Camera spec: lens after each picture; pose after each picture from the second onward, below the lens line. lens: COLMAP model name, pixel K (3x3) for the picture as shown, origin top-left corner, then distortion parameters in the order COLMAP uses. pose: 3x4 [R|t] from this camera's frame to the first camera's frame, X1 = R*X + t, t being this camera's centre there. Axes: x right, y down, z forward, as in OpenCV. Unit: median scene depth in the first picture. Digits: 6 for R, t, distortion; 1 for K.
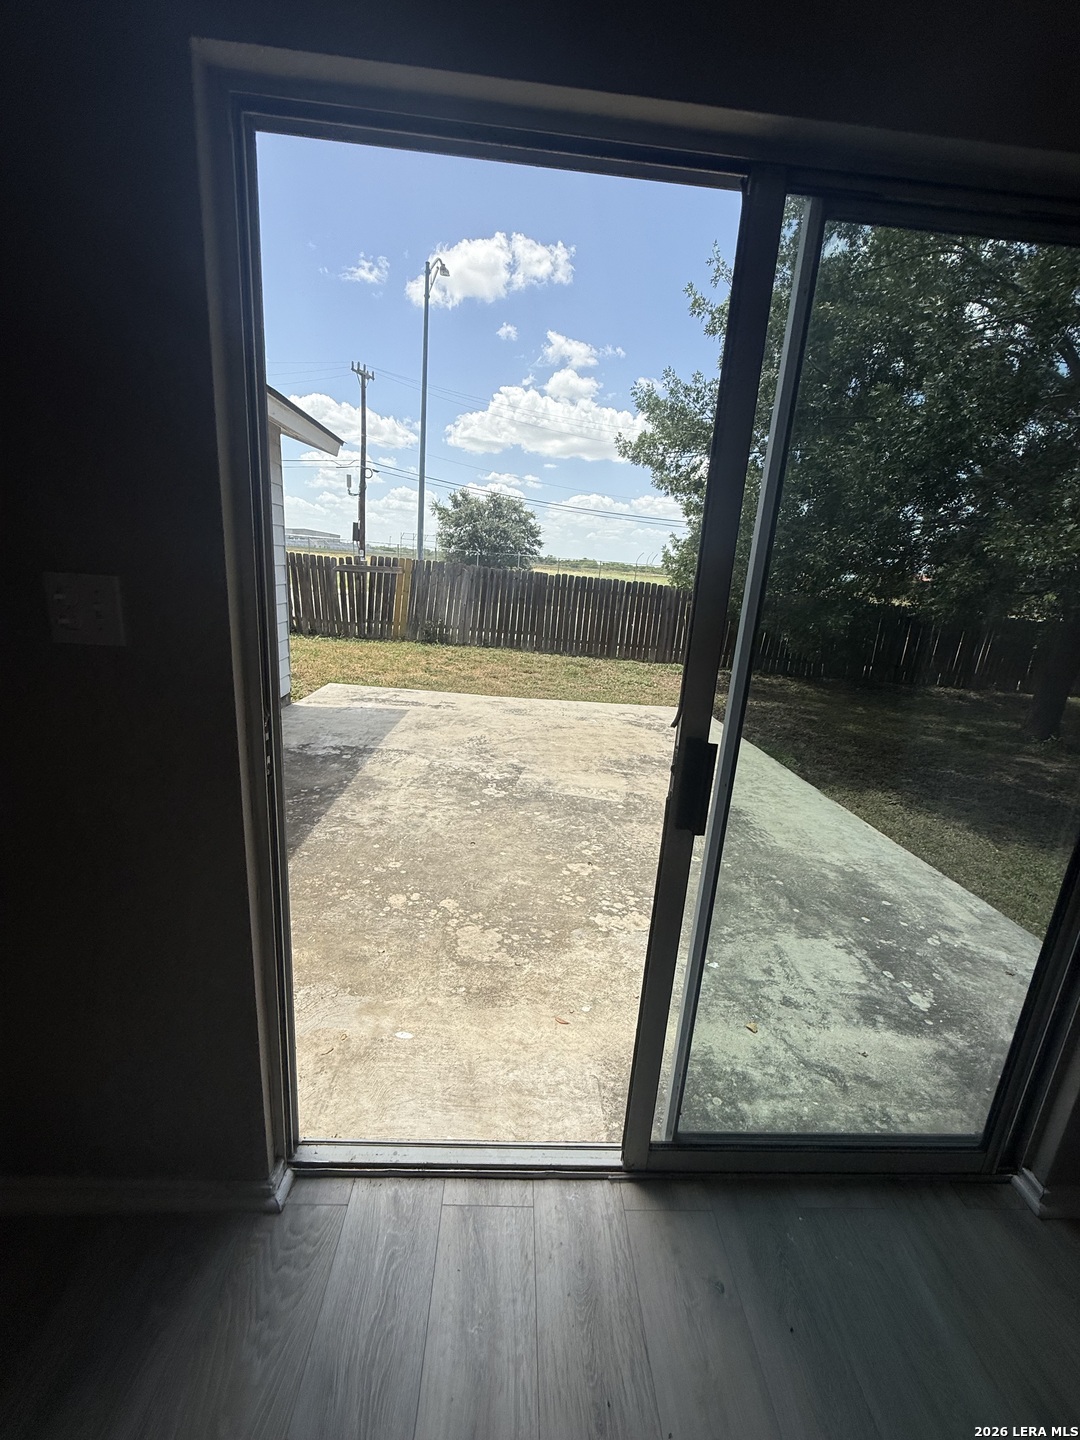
lens RADIAL K [[572.3, 0, 538.8], [0, 572.3, 722.2], [0, 0, 1]] dist [-0.002352, 0.000587]
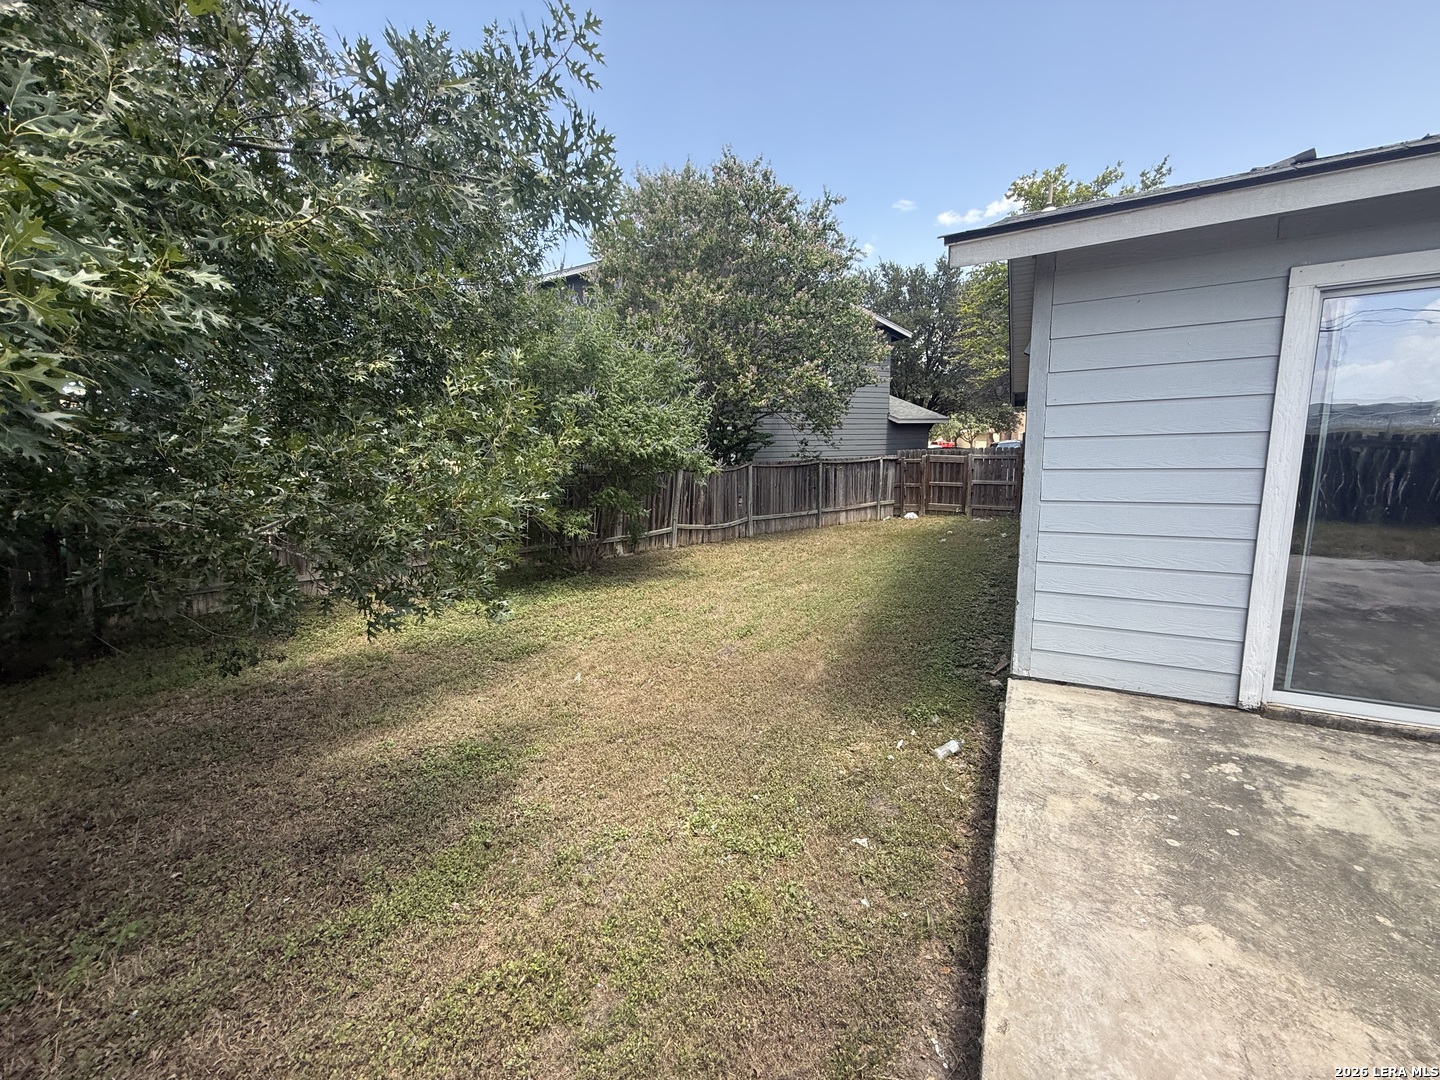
lens RADIAL K [[572.3, 0, 709.8], [0, 572.3, 542.5], [0, 0, 1]] dist [-0.002352, 0.000587]
pose [[-0.856492, -0.133071, 0.498712, 0.574733], [0.096968, 0.907510, 0.408685, -0.279155], [-0.506970, 0.398395, -0.764371, 1.223476]]
